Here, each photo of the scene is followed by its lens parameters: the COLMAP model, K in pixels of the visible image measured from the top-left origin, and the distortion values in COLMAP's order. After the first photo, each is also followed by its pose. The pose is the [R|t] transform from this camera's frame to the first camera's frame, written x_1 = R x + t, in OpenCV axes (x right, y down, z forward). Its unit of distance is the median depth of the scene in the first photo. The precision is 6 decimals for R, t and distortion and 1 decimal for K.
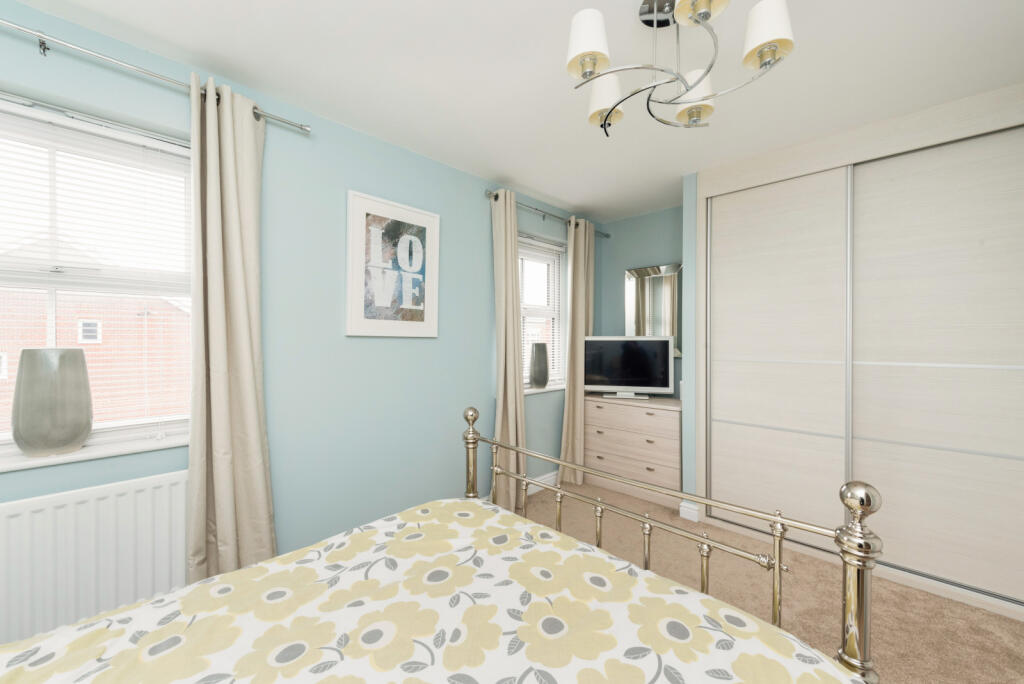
lens RADIAL K [[404.0, 0, 513.7], [0, 404.0, 337.7], [0, 0, 1]] dist [0.002162, -0.000144]
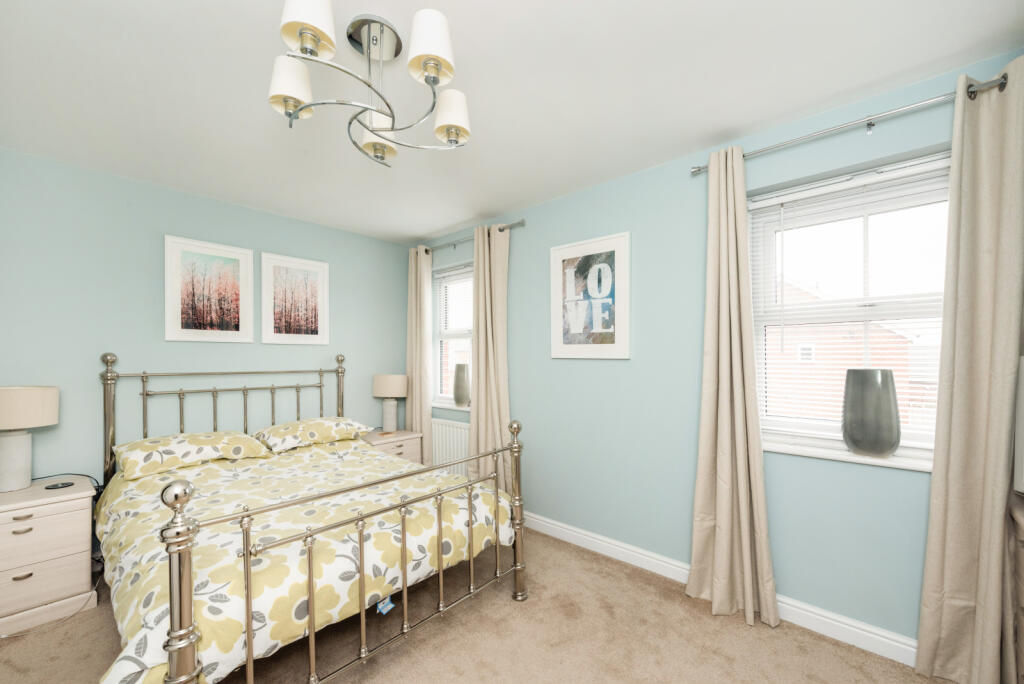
lens RADIAL K [[364.6, 0, 514.6], [0, 364.6, 361.7], [0, 0, 1]] dist [0.000789, 0.000004]
pose [[0.091026, 0.006694, -0.995826, 0.695371], [-0.000925, 0.999978, 0.006637, -0.000411], [0.995848, 0.000317, 0.091030, 0.694083]]
